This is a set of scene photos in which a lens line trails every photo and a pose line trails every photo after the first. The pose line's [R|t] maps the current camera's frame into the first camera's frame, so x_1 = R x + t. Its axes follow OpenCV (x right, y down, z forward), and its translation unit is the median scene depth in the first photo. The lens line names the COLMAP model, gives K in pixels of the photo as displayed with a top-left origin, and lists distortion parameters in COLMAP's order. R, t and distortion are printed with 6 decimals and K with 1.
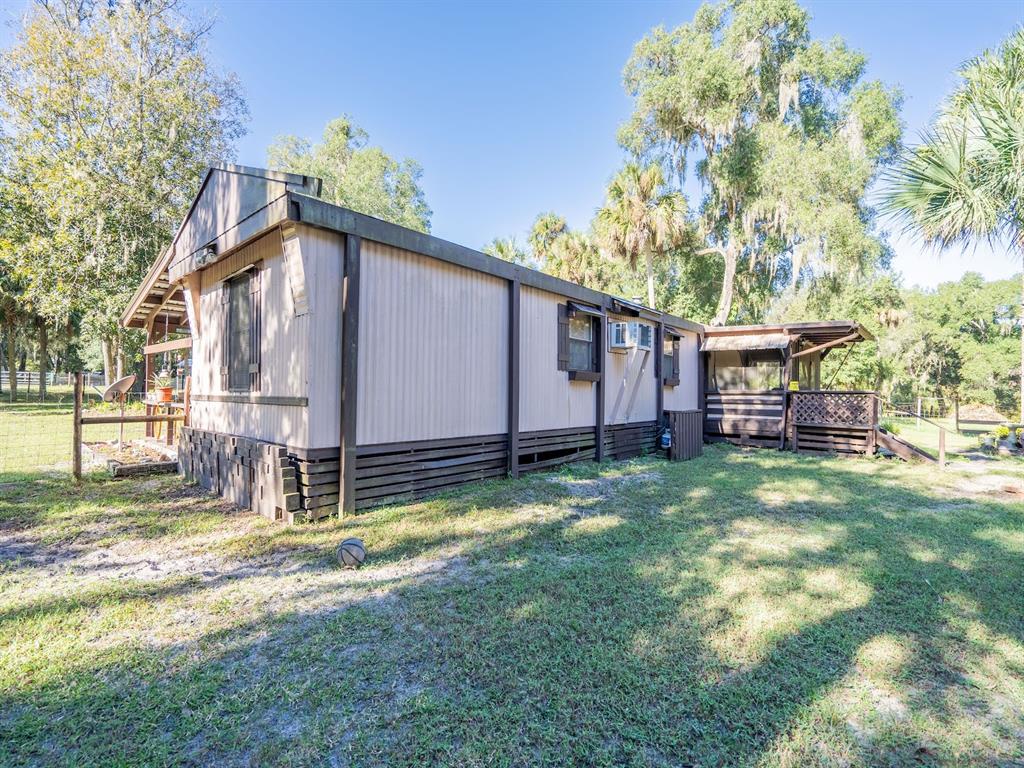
lens RADIAL K [[464.7, 0, 512.0], [0, 464.7, 384.0], [0, 0, 1]] dist [-0.004461, 0.000585]
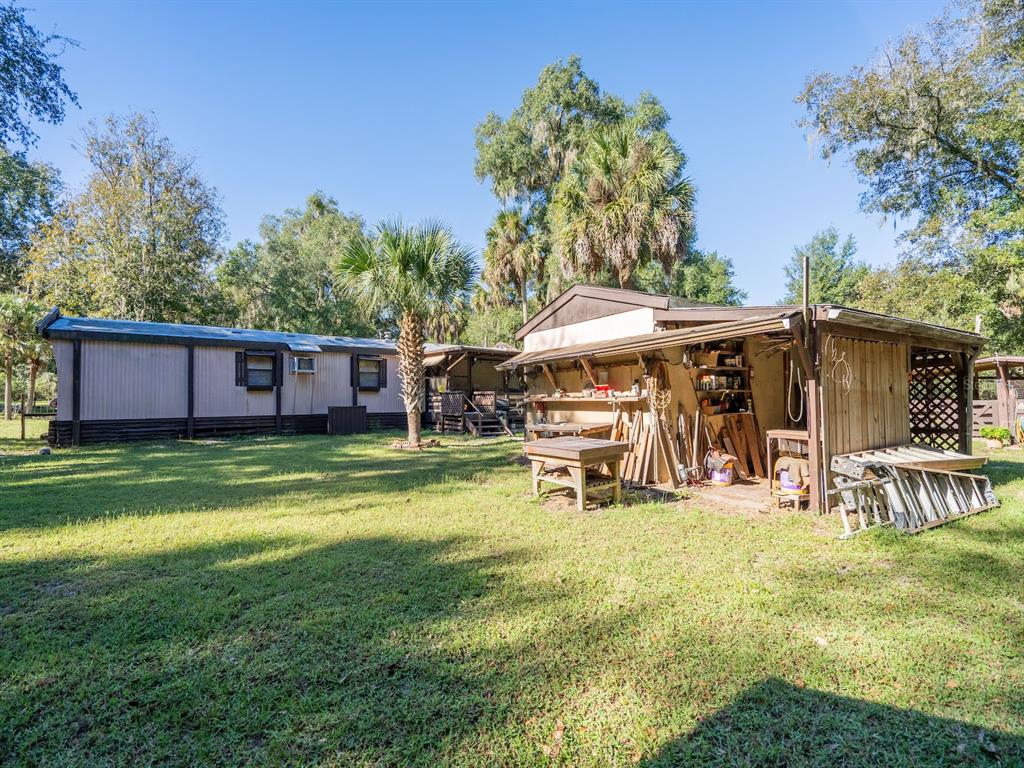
lens RADIAL K [[464.7, 0, 512.0], [0, 464.7, 384.0], [0, 0, 1]] dist [-0.004461, 0.000585]
pose [[0.979924, -0.017745, -0.198581, 1.640163], [0.017890, 0.999839, -0.001061, -0.015970], [0.198568, -0.002513, 0.980084, -0.683043]]
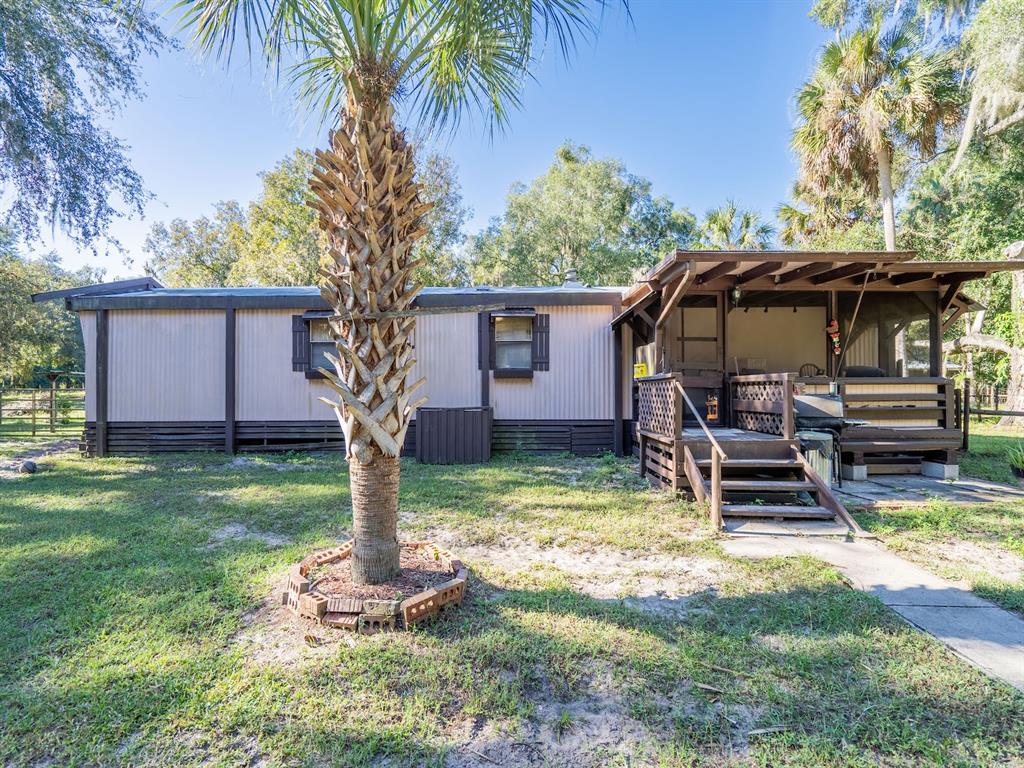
lens RADIAL K [[464.7, 0, 512.0], [0, 464.7, 384.0], [0, 0, 1]] dist [-0.004461, 0.000585]
pose [[0.664197, -0.017755, -0.747347, 1.380481], [0.029193, 0.999571, 0.002198, 0.016550], [0.746987, -0.023277, 0.664431, 0.634029]]
